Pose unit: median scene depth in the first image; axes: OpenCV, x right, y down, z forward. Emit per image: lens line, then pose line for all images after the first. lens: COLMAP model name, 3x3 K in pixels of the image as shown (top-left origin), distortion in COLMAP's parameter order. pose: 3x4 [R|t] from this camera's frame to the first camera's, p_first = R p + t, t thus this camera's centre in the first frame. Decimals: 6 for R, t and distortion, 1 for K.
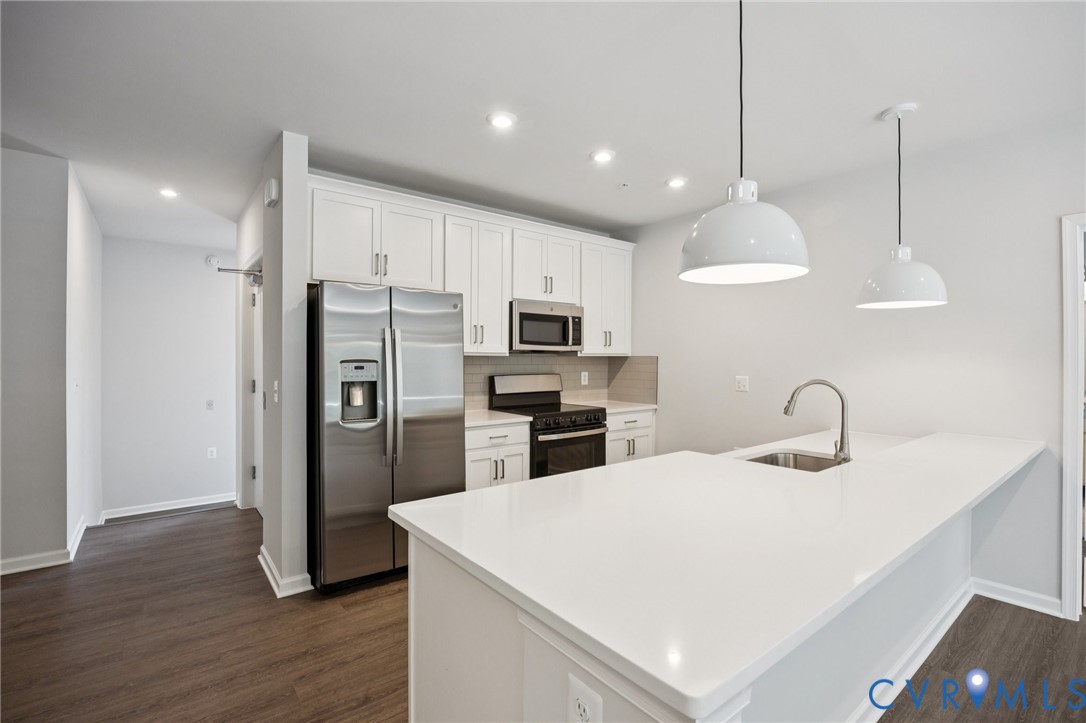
lens RADIAL K [[498.0, 0, 538.3], [0, 498.0, 361.7], [0, 0, 1]] dist [-0.023099, 0.003255]
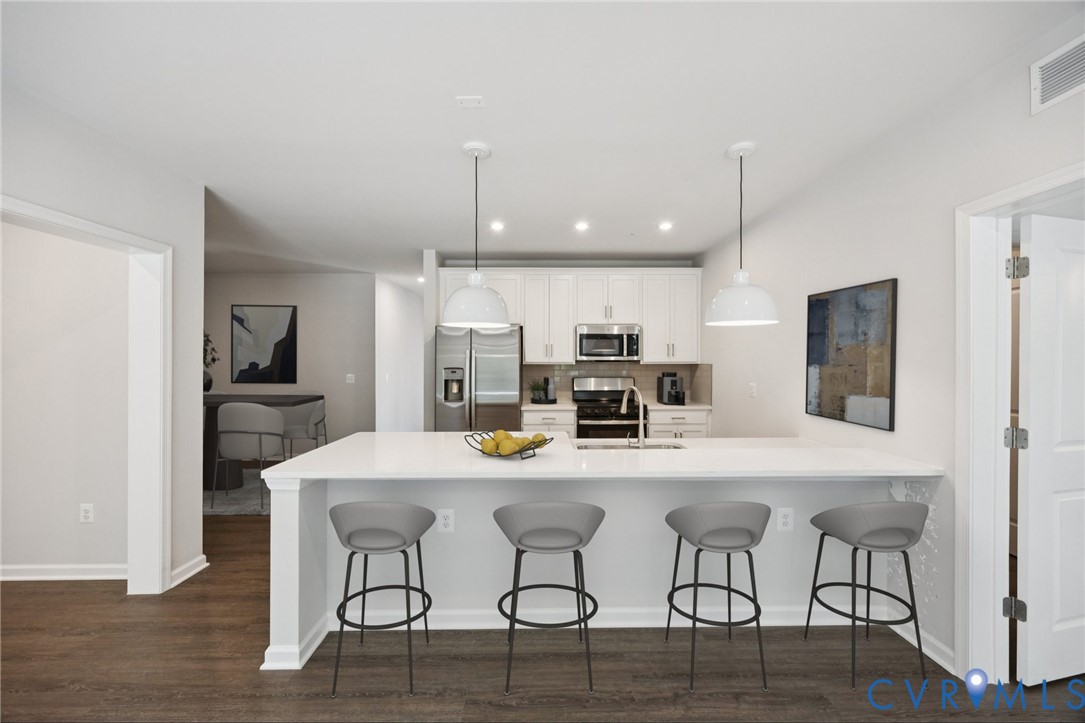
lens RADIAL K [[421.6, 0, 539.1], [0, 421.6, 359.6], [0, 0, 1]] dist [-0.000617, -0.000013]
pose [[0.794252, -0.005121, -0.607567, 0.567416], [-0.000327, 0.999961, -0.008857, -0.013560], [0.607588, 0.007234, 0.794219, -0.026902]]
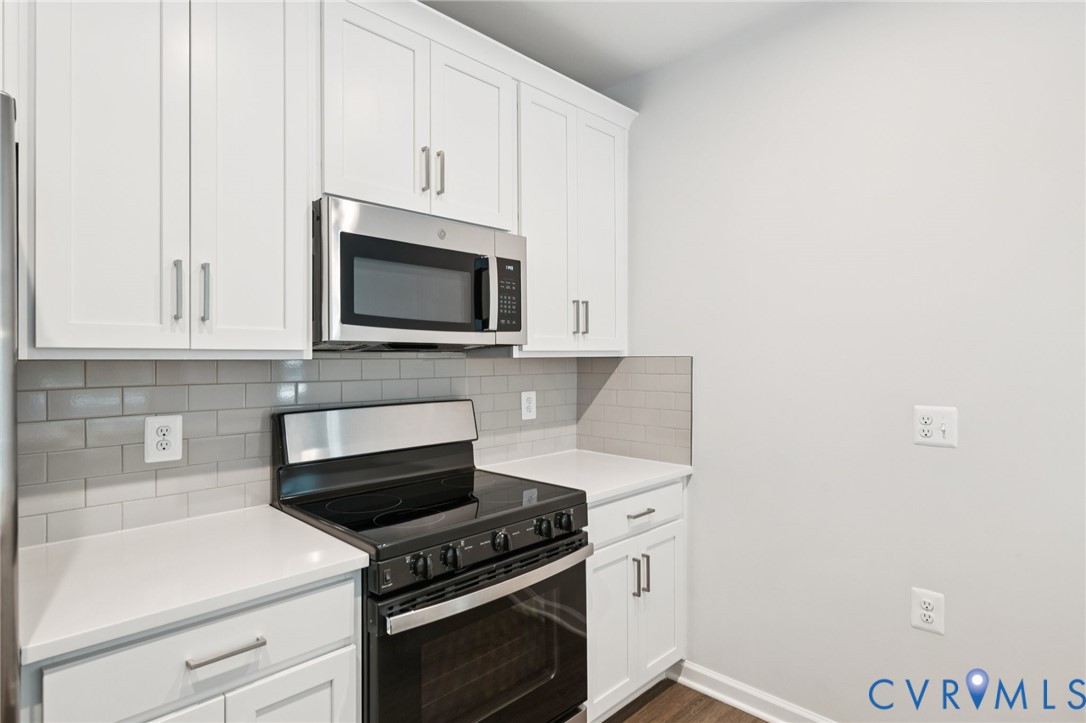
lens RADIAL K [[577.8, 0, 541.1], [0, 577.8, 358.4], [0, 0, 1]] dist [0.032554, 0.000343]
pose [[0.992511, -0.008219, 0.121876, 0.046530], [0.008813, 0.999952, -0.004339, -0.008523], [-0.121835, 0.005380, 0.992536, 0.550864]]
